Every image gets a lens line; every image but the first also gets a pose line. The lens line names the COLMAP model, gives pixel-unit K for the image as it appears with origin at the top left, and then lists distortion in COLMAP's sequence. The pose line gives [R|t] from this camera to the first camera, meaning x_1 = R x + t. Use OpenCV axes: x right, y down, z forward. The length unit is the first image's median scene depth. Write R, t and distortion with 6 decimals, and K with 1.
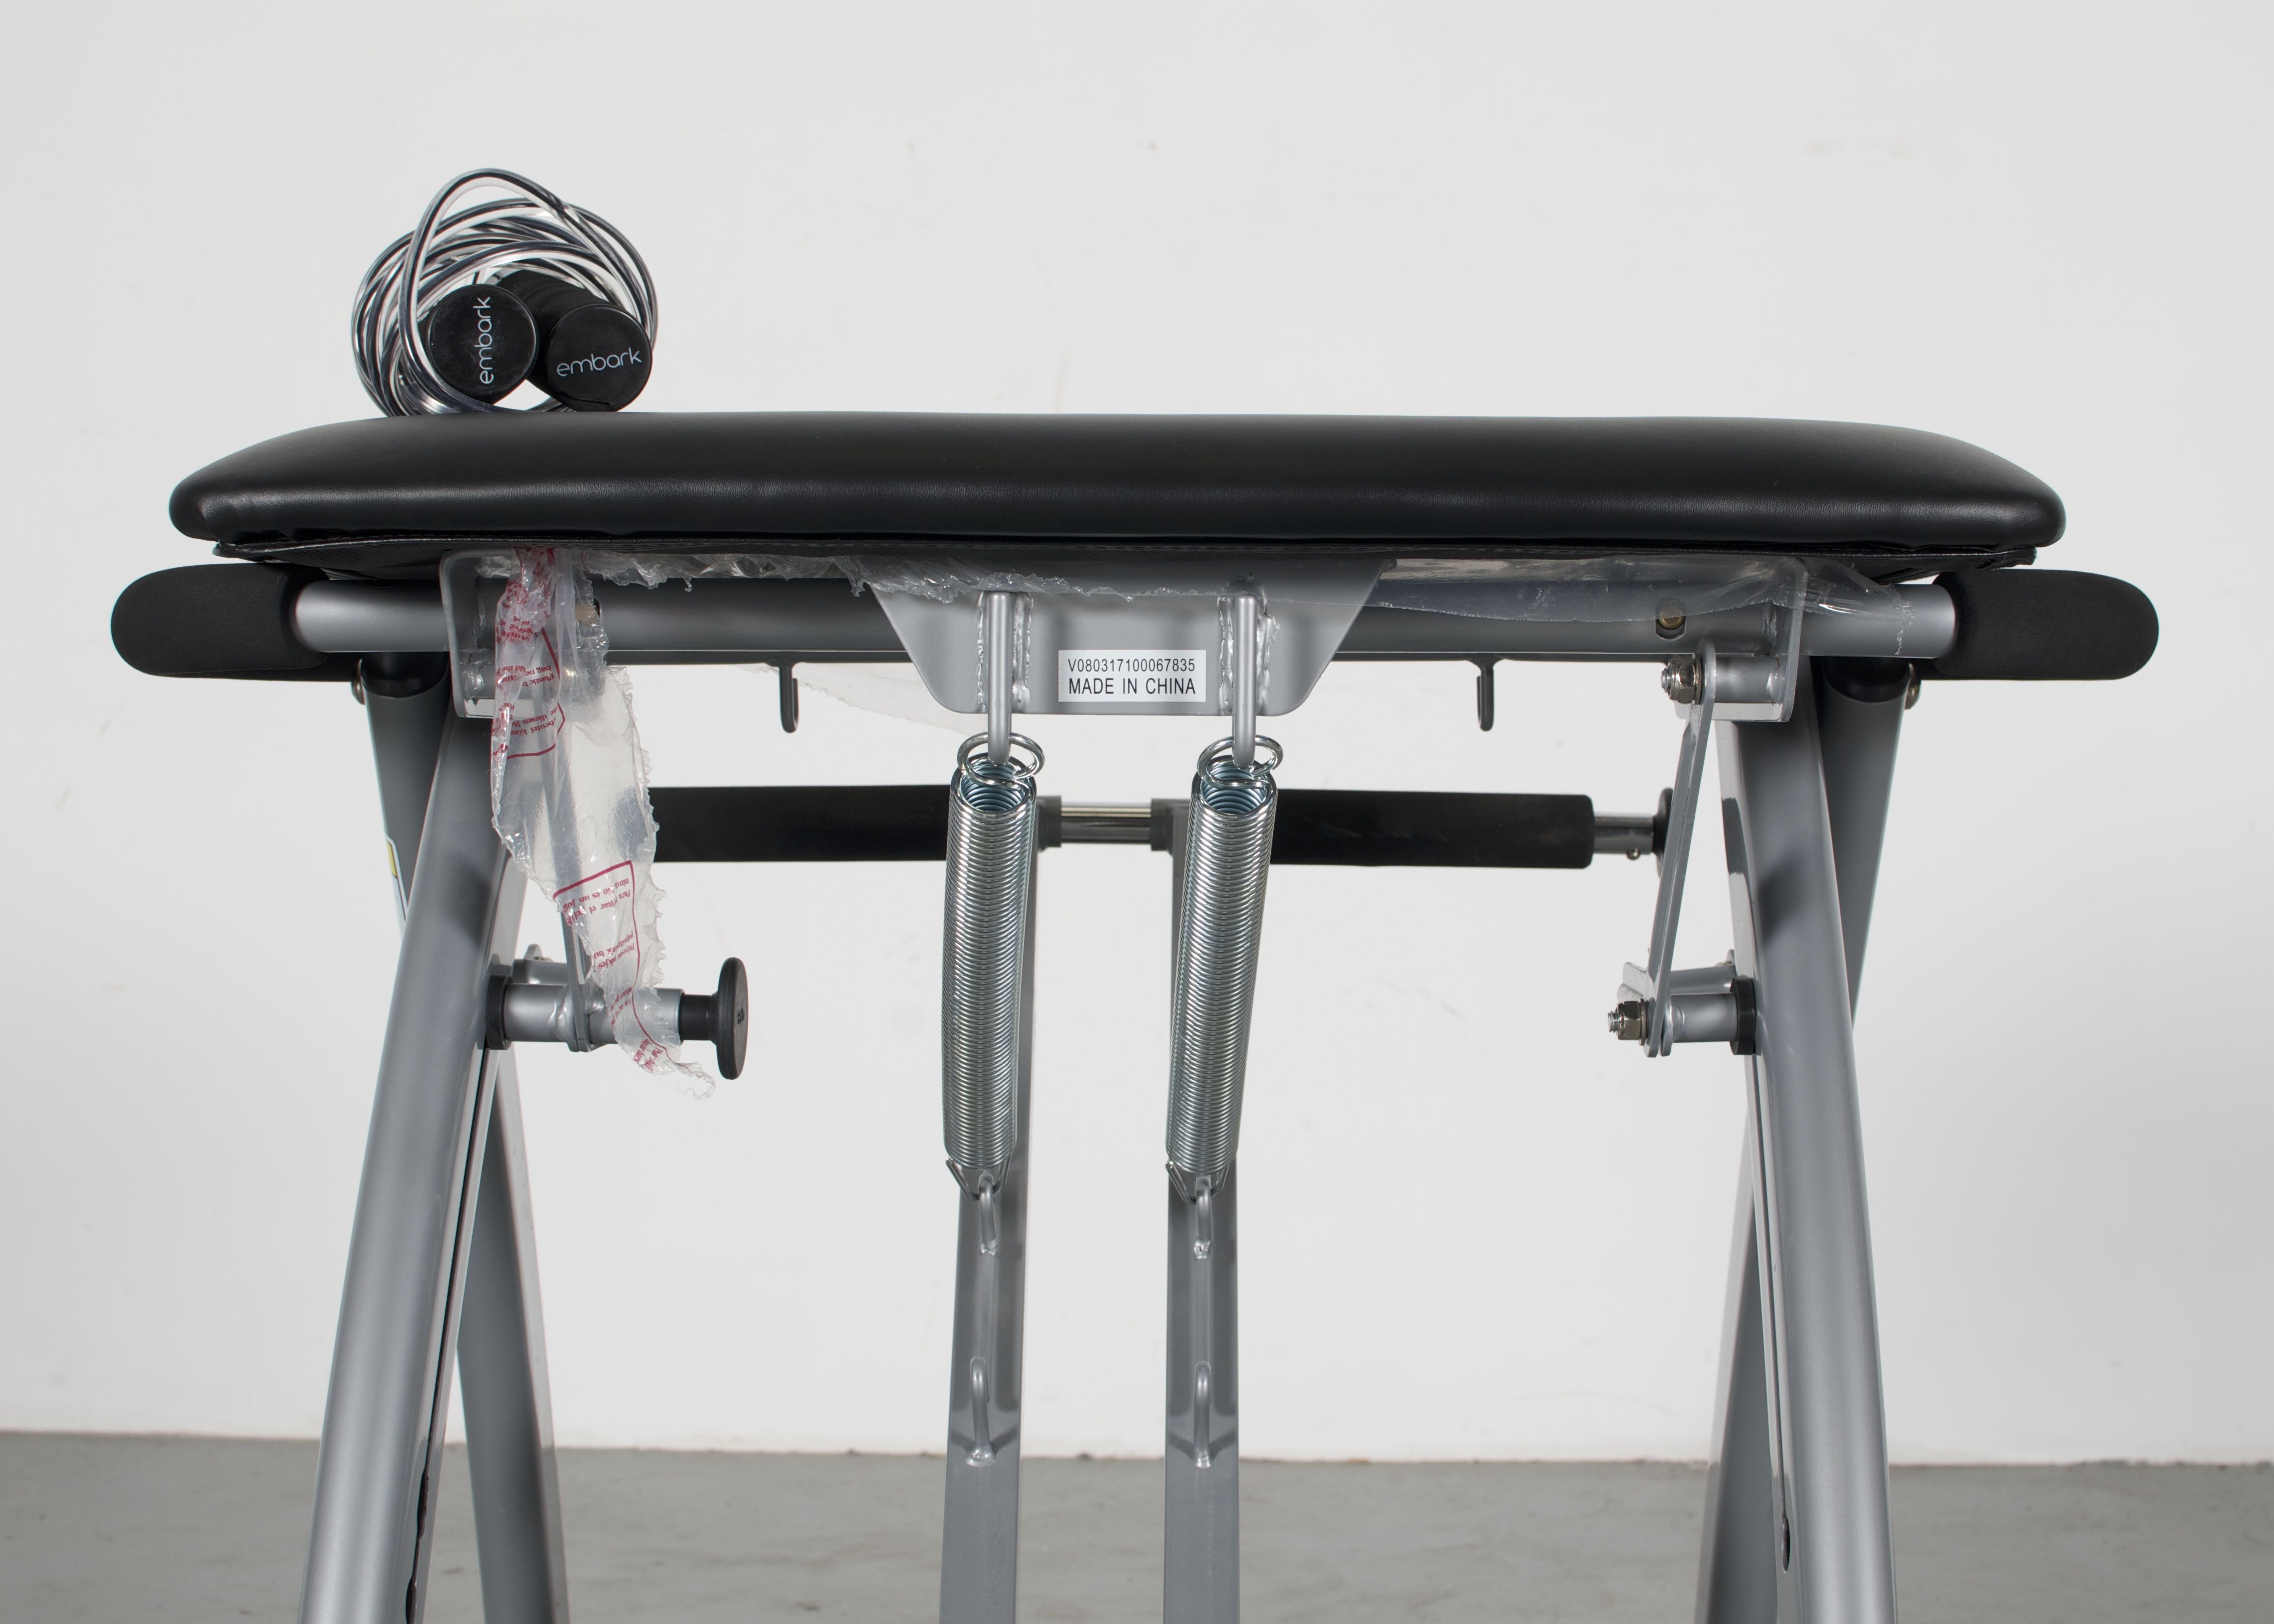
lens RADIAL K [[3838.6, 0, 1137.0], [0, 3838.6, 812.0], [0, 0, 1]] dist [-0.211800, 0.157659]
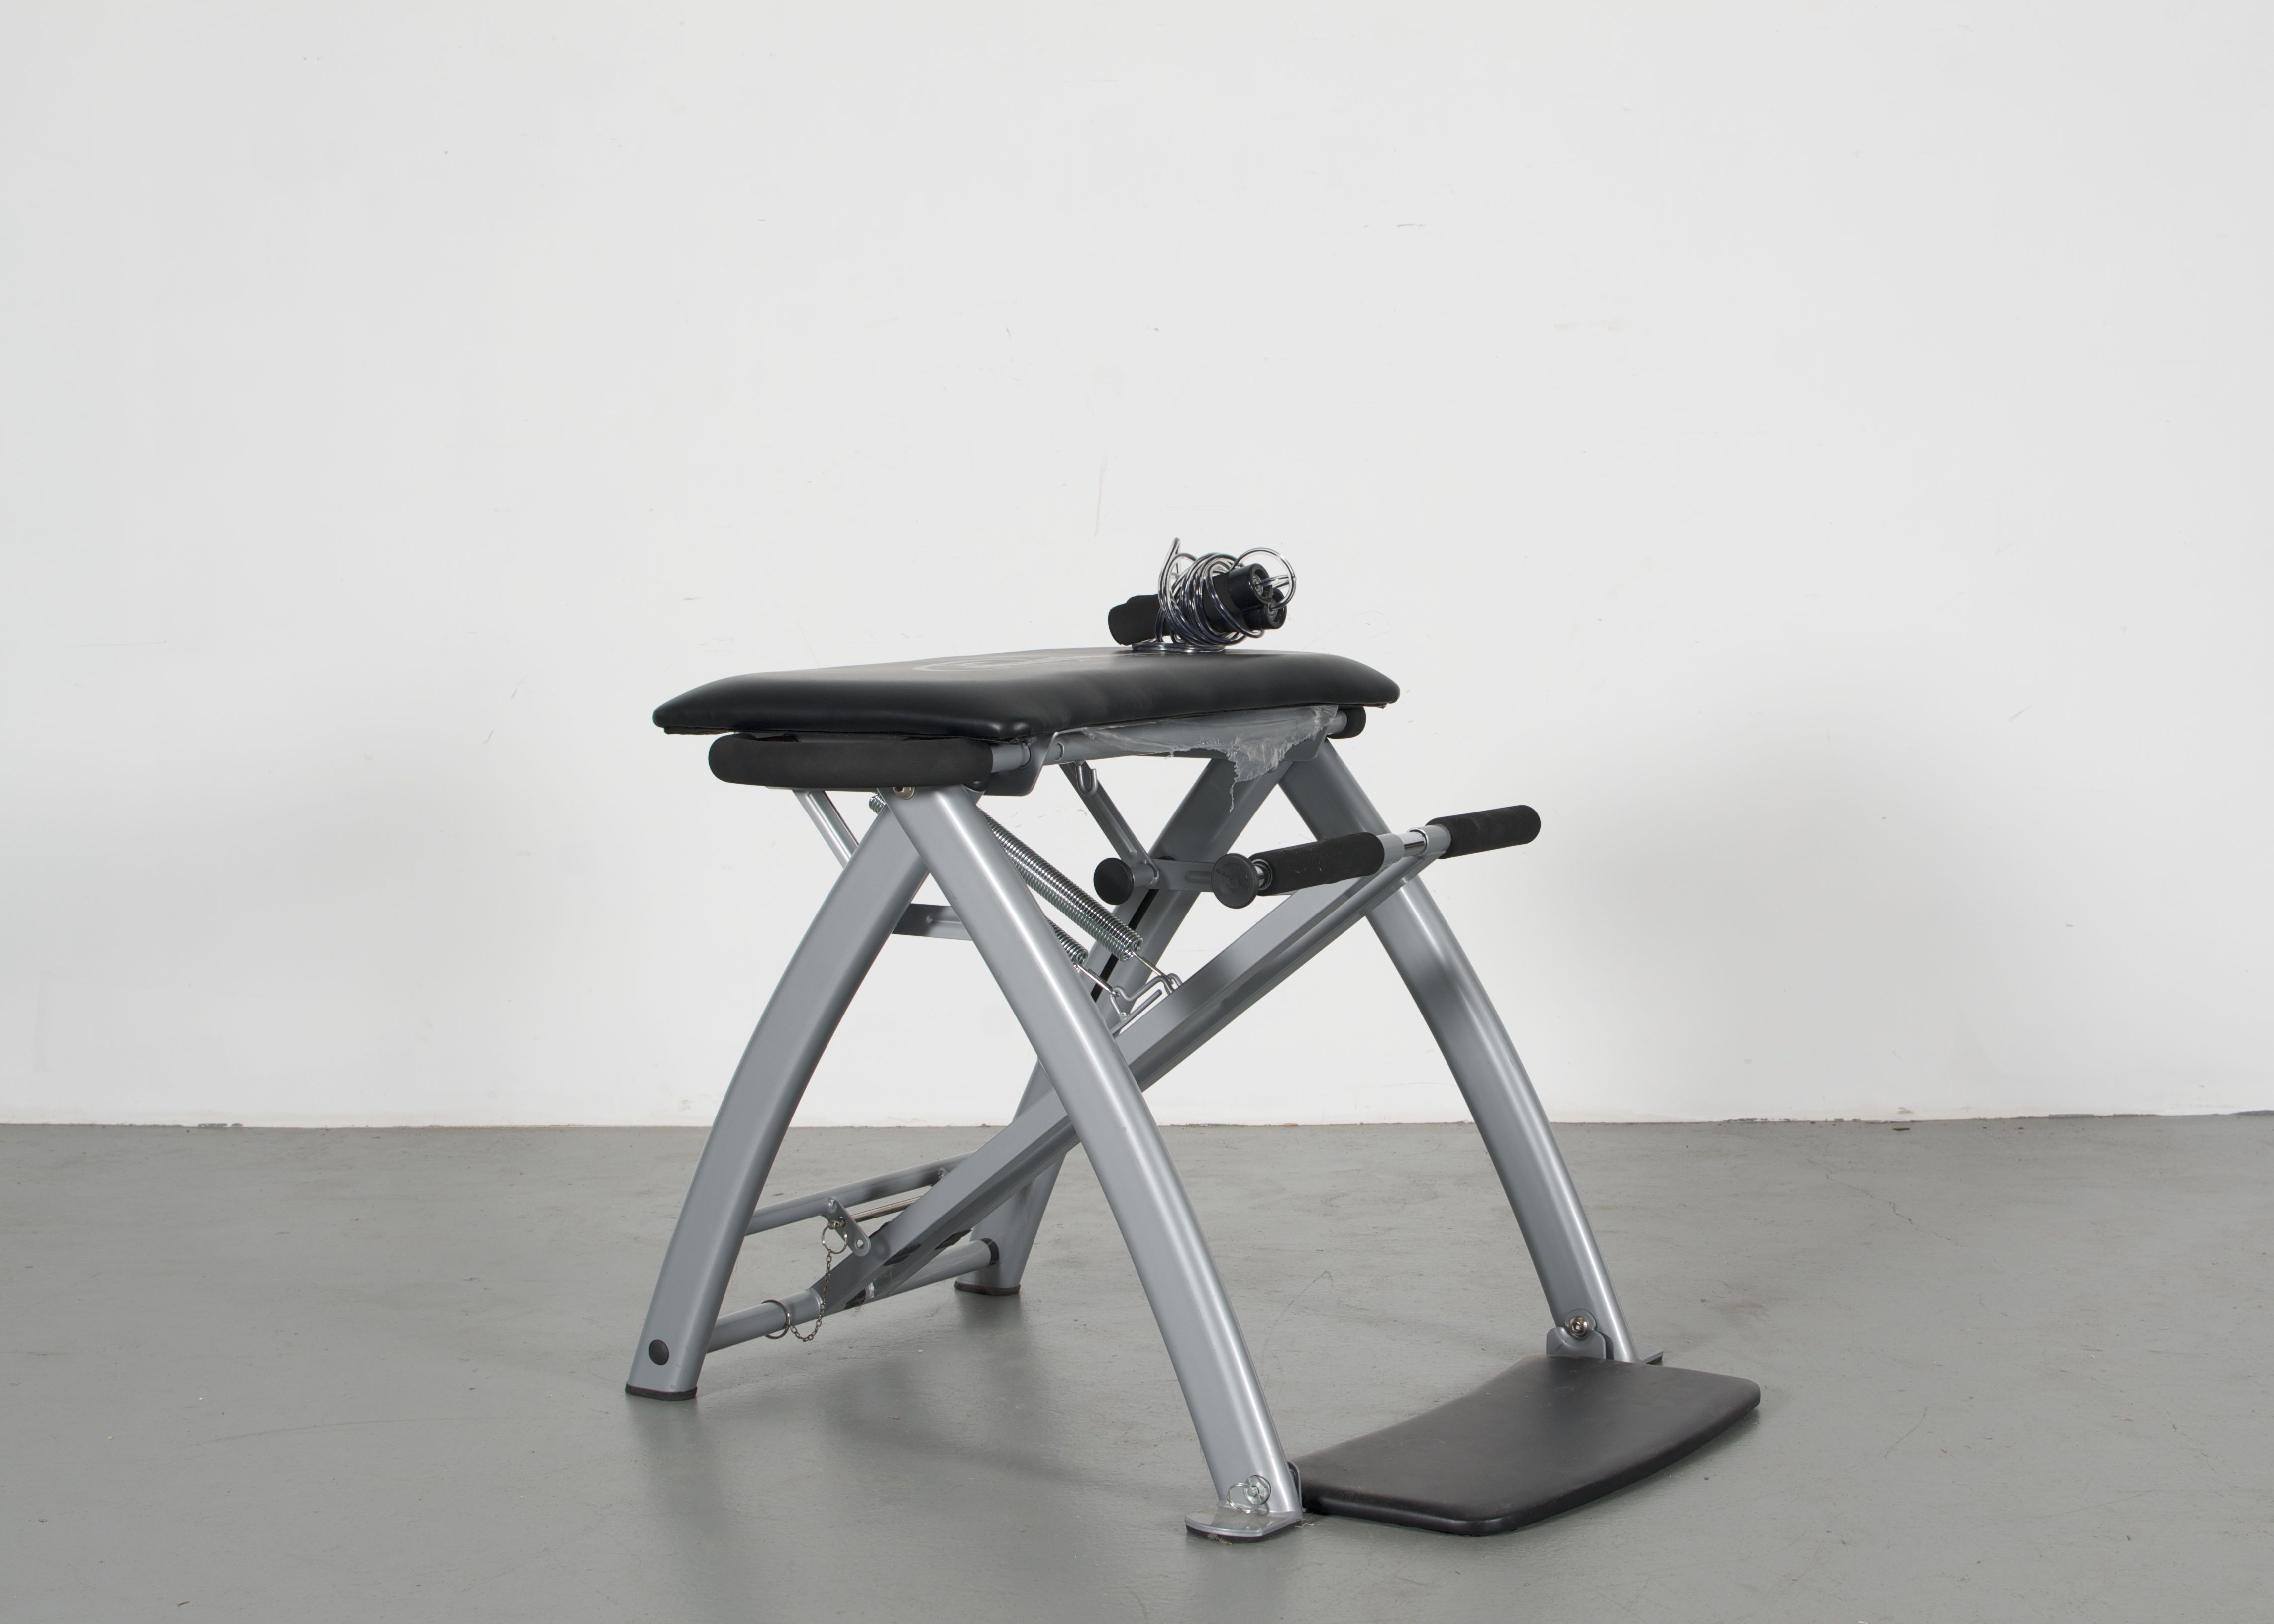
lens RADIAL K [[3838.6, 0, 1247.2], [0, 3838.6, 850.0], [0, 0, 1]] dist [-0.211147, 0.091072]
pose [[0.998483, -0.016229, 0.052607, -0.094221], [0.011804, 0.996449, 0.083366, -0.178255], [-0.053773, -0.082618, 0.995129, -1.309977]]
